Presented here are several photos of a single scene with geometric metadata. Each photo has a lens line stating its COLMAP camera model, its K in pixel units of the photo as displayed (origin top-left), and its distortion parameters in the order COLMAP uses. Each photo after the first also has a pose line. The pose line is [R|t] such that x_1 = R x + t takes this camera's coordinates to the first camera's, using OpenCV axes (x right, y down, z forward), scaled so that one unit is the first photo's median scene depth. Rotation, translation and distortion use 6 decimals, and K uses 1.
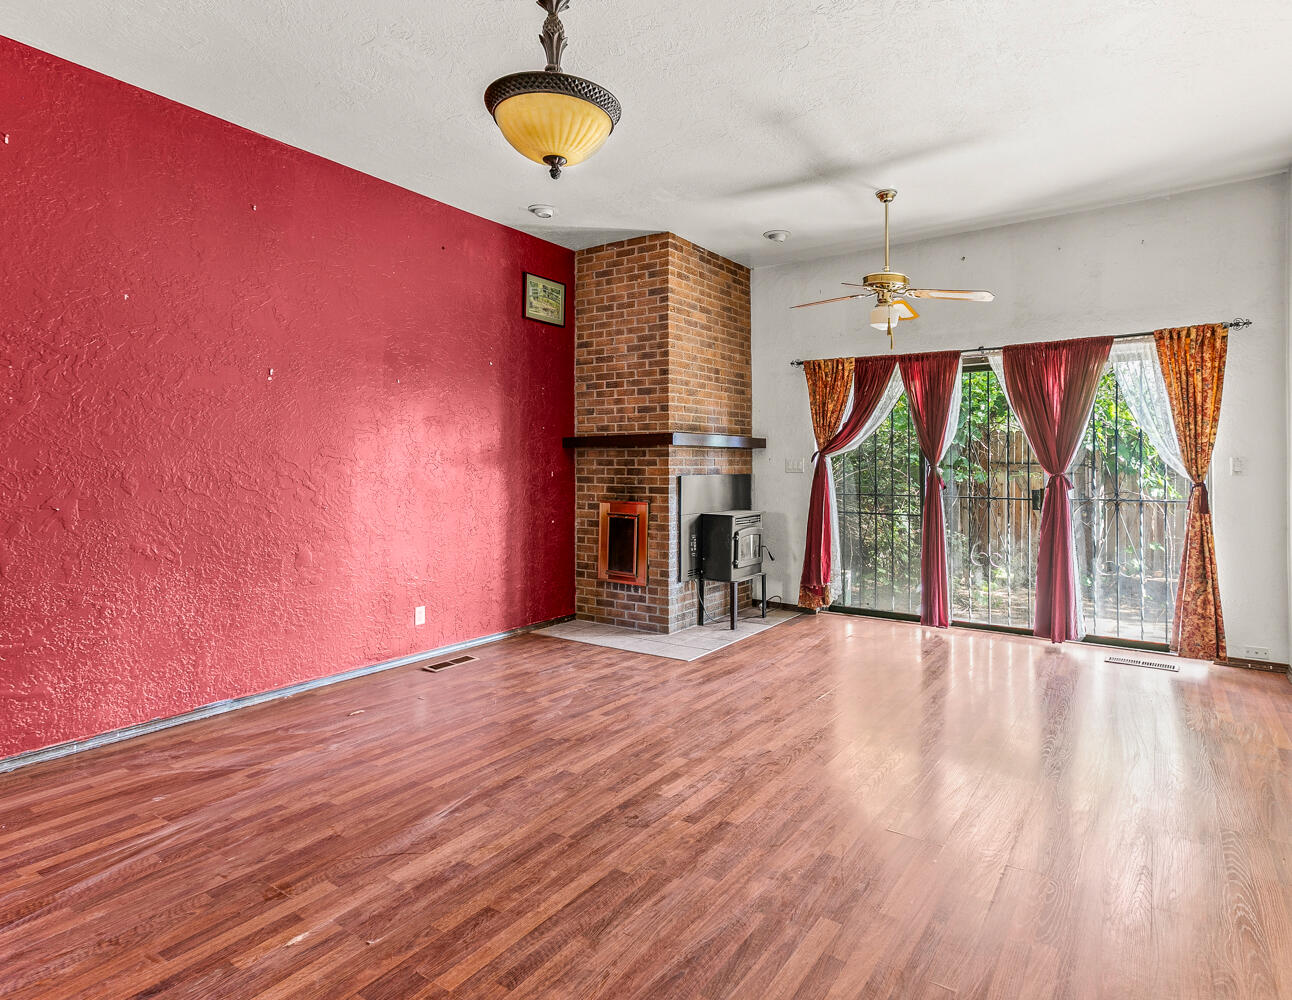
lens RADIAL K [[683.8, 0, 753.3], [0, 683.8, 461.1], [0, 0, 1]] dist [0.013563, 0.001053]
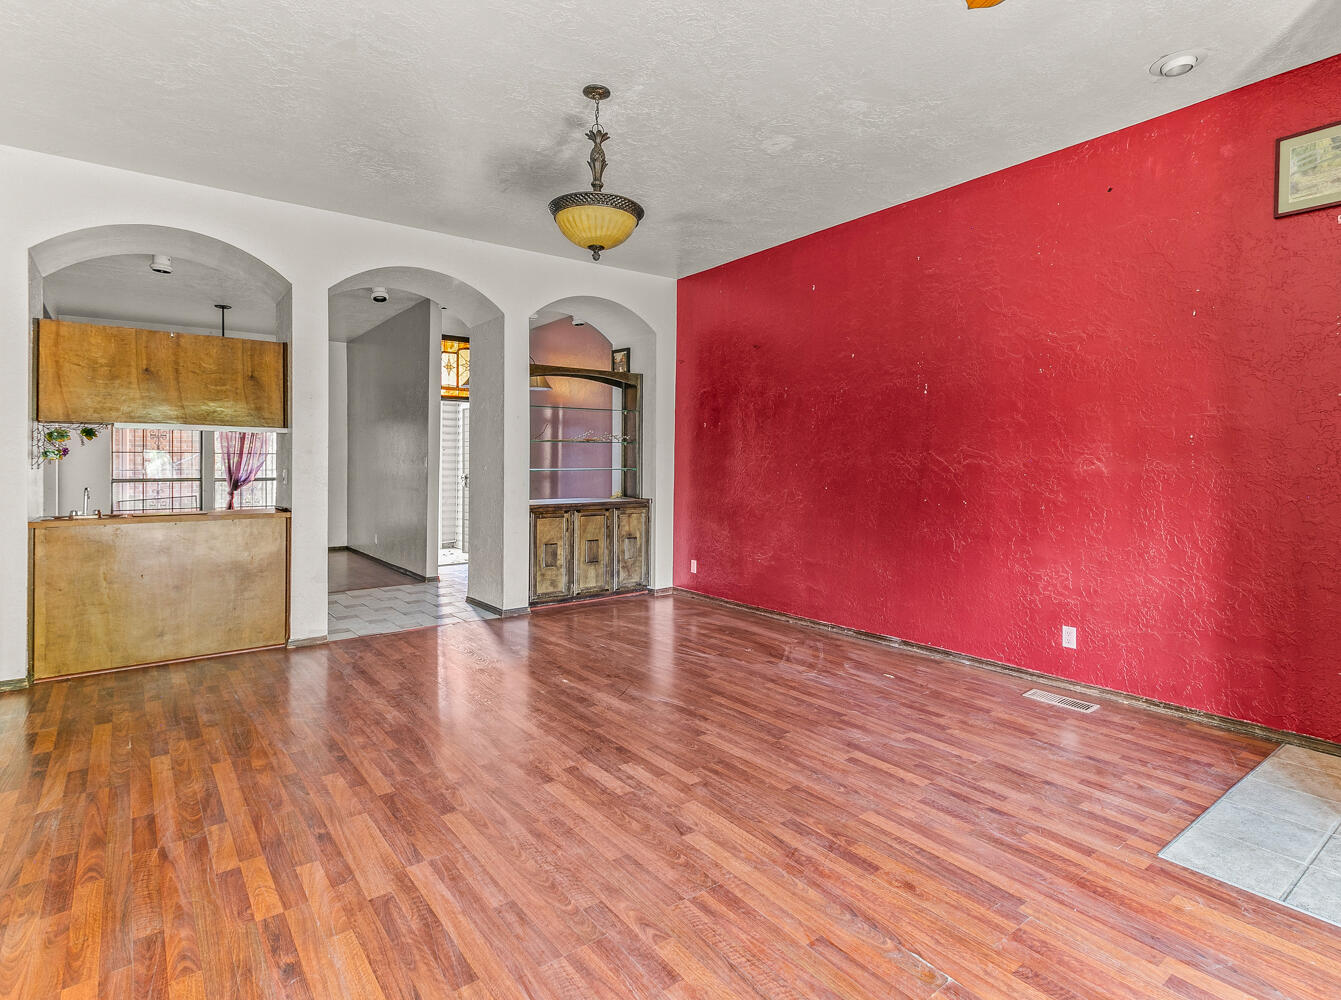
lens RADIAL K [[689.1, 0, 670.6], [0, 689.1, 465.0], [0, 0, 1]] dist [0.015885, 0.000165]
pose [[-0.354771, 0.002119, -0.934951, 0.762343], [0.002805, 0.999995, 0.001202, 0.011187], [0.934949, -0.002196, -0.354776, 1.285072]]
